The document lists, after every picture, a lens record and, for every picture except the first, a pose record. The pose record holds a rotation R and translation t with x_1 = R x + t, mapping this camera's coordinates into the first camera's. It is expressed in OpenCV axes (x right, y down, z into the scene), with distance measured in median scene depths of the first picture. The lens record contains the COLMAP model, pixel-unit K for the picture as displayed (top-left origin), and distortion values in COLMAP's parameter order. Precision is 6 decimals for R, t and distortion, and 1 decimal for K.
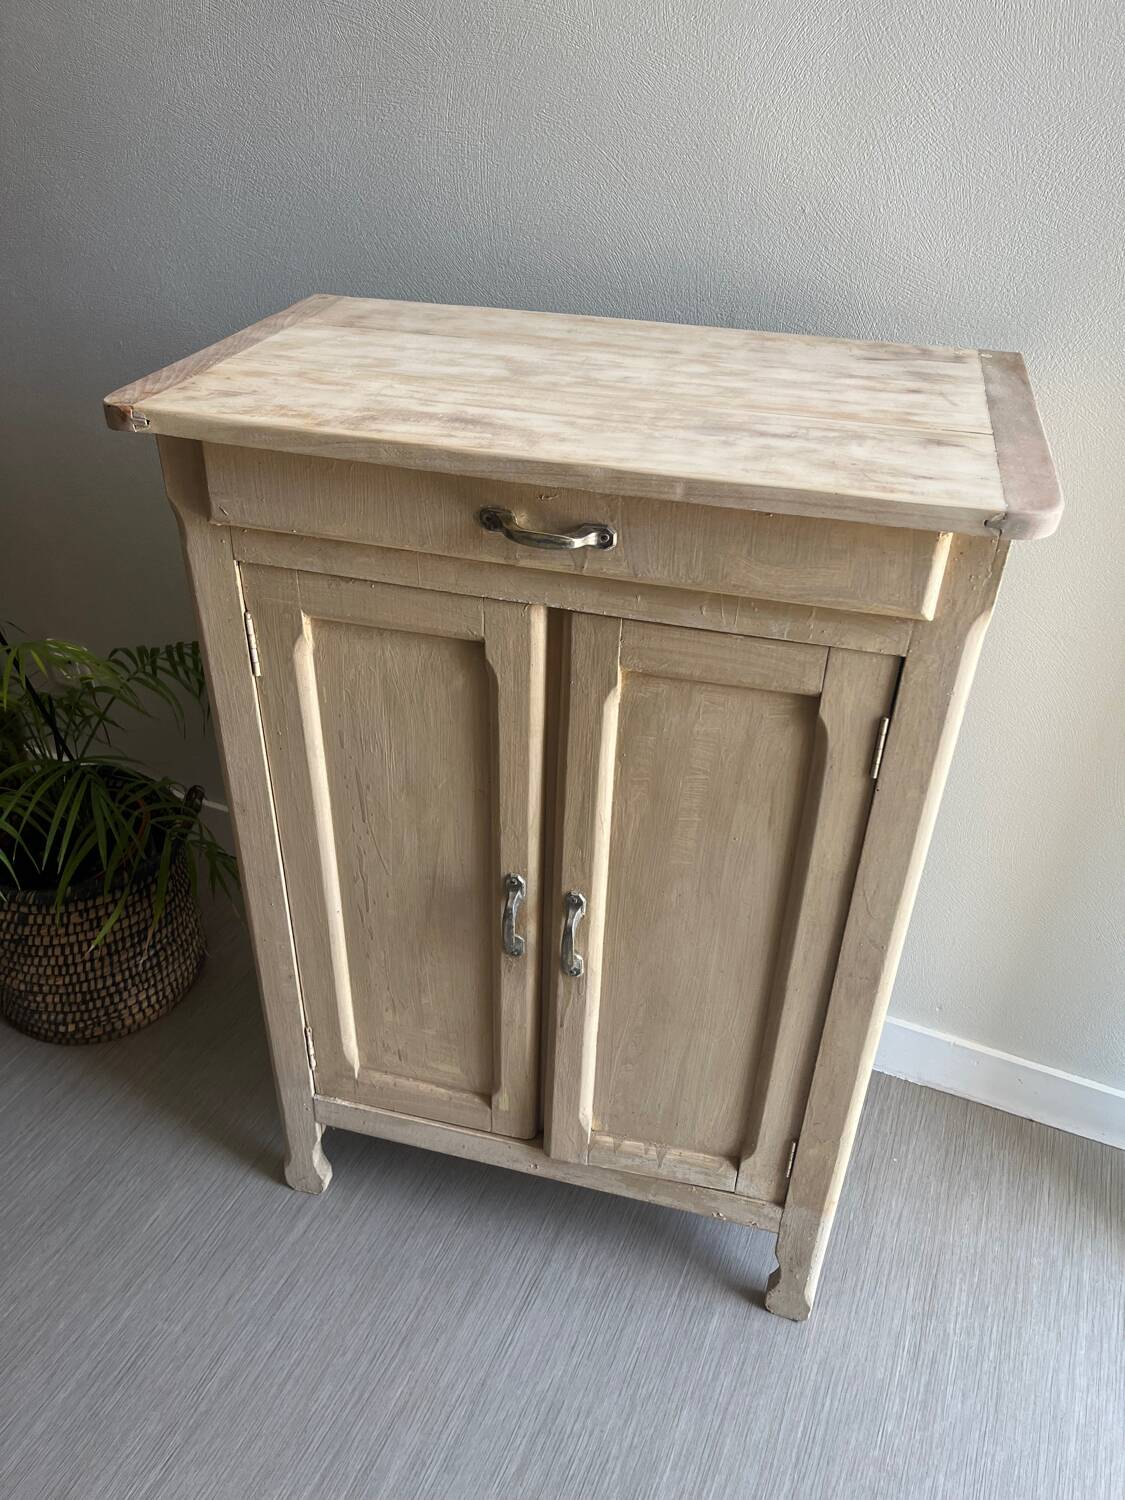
lens RADIAL K [[1153.8, 0, 567.6], [0, 1153.8, 762.0], [0, 0, 1]] dist [0.068977, -0.097831]
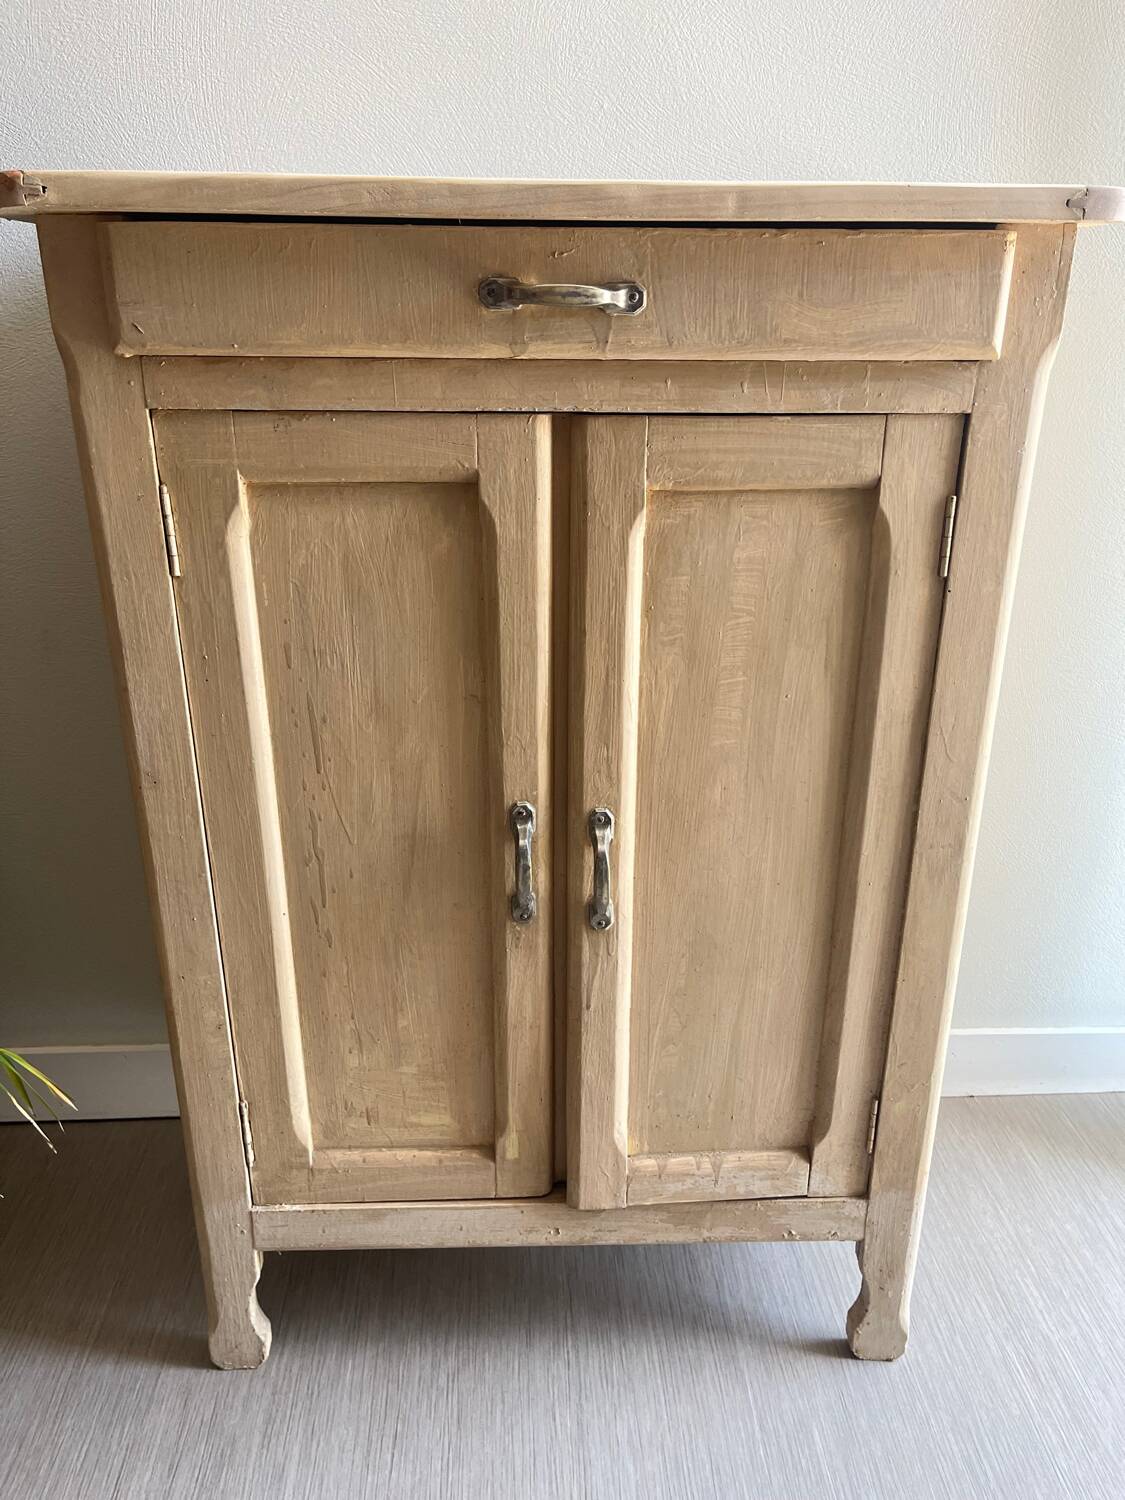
lens RADIAL K [[1153.8, 0, 562.6], [0, 1153.8, 757.5], [0, 0, 1]] dist [0.068977, -0.097831]
pose [[0.961343, -0.128047, 0.243769, -0.230149], [0.175395, 0.967220, -0.183635, 0.239954], [-0.212265, 0.219292, 0.952289, 0.232492]]
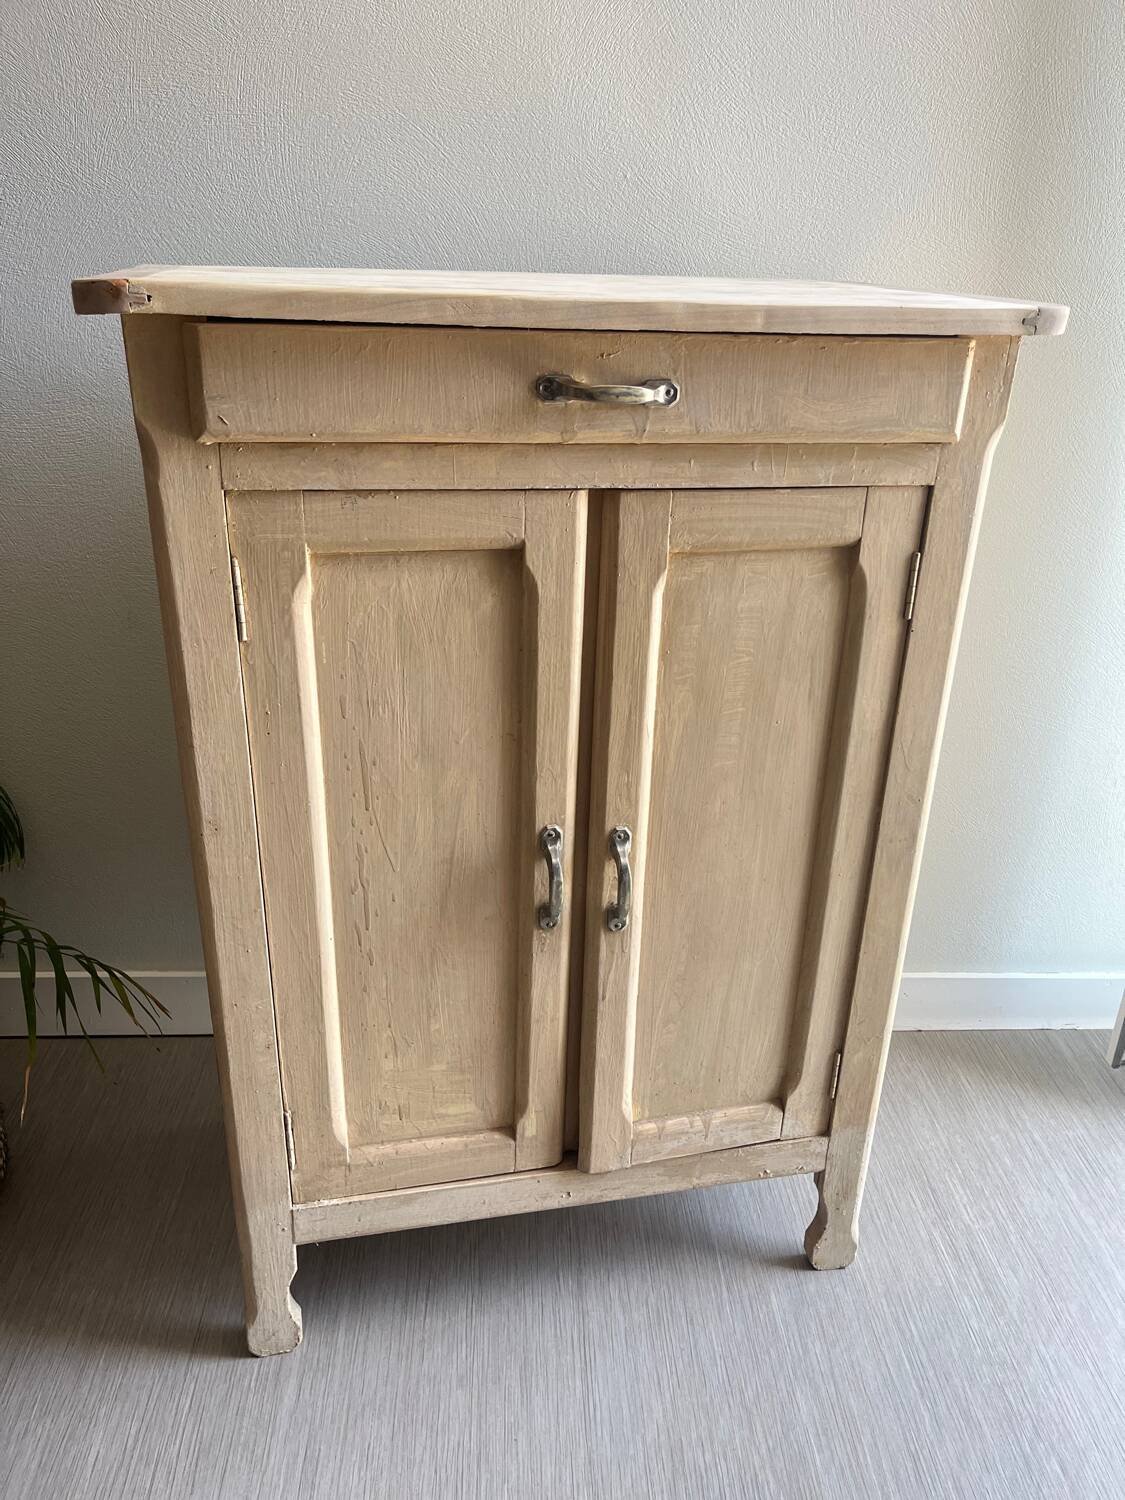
lens RADIAL K [[1153.8, 0, 576.9], [0, 1153.8, 761.9], [0, 0, 1]] dist [0.068977, -0.097831]
pose [[0.895133, -0.186666, 0.404836, -0.419092], [0.245526, 0.964403, -0.098207, 0.155576], [-0.372093, 0.187306, 0.909100, 0.170827]]
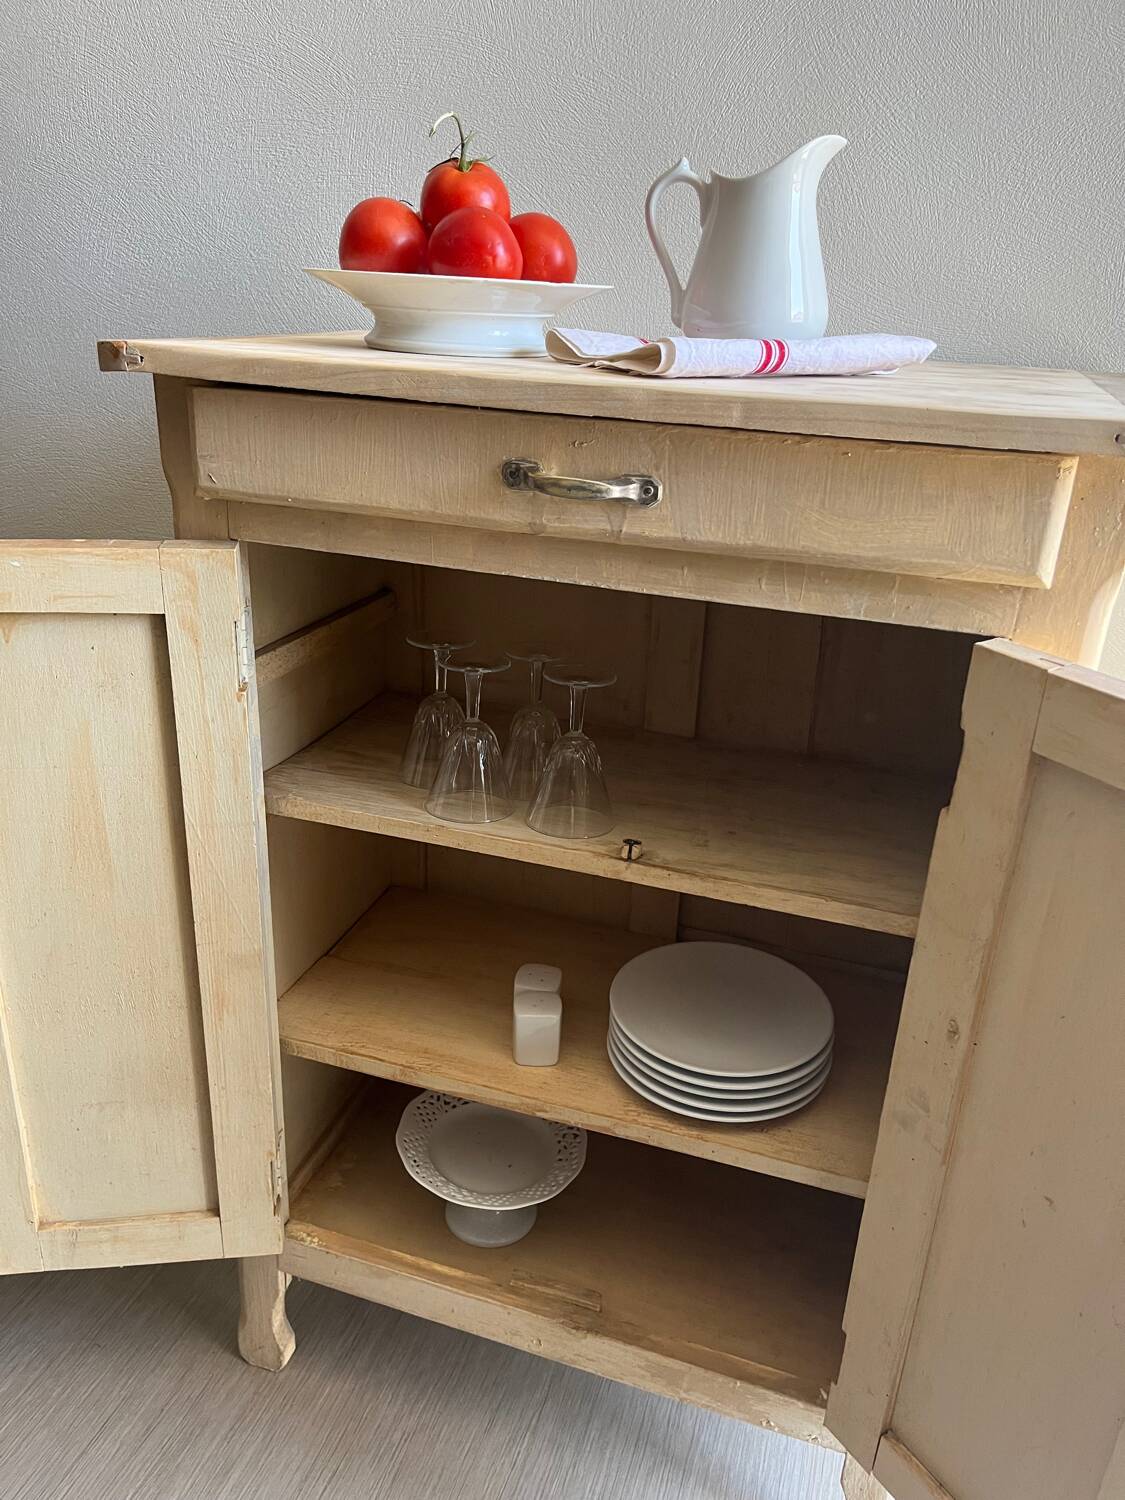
lens RADIAL K [[1153.8, 0, 547.8], [0, 1153.8, 761.5], [0, 0, 1]] dist [0.068977, -0.097831]
pose [[0.997054, 0.040556, -0.065098, 0.018850], [-0.052528, 0.979540, -0.194273, 0.145306], [0.055887, 0.197120, 0.978785, 0.174293]]
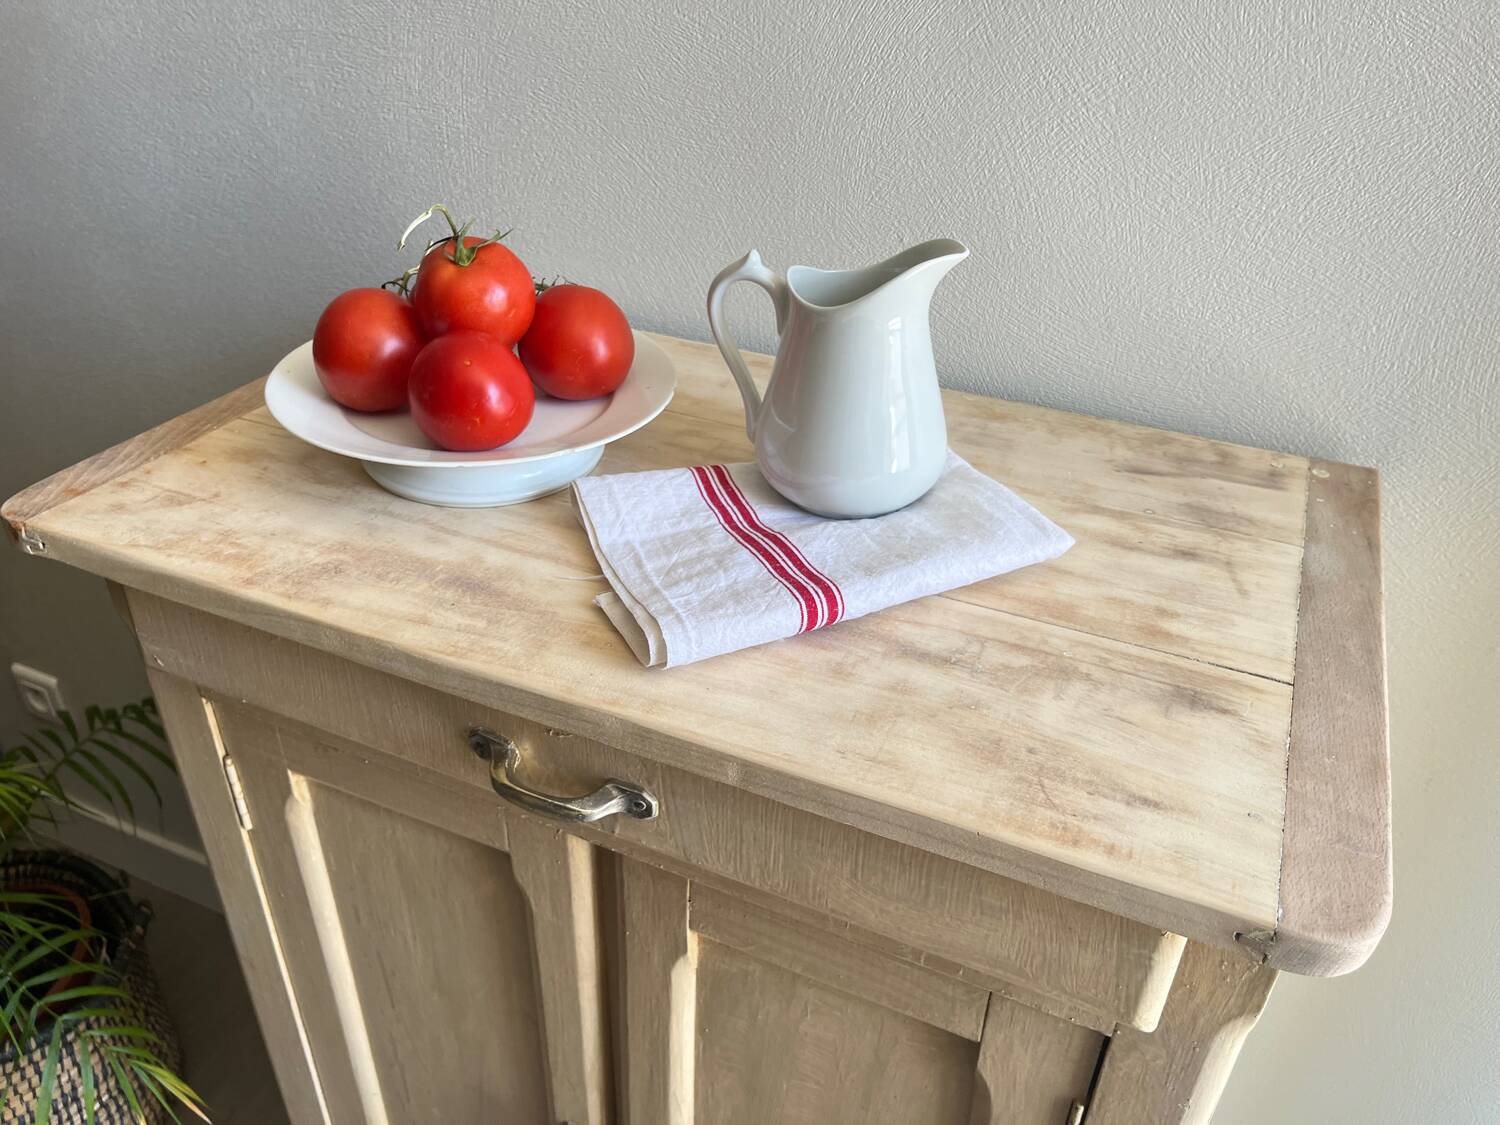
lens RADIAL K [[1153.8, 0, 743.4], [0, 1153.8, 566.2], [0, 0, 1]] dist [0.068977, -0.097831]
pose [[0.984274, 0.093290, -0.150005, 0.146896], [-0.097606, 0.994990, -0.021654, -0.264002], [0.147233, 0.035954, 0.988448, 0.308528]]
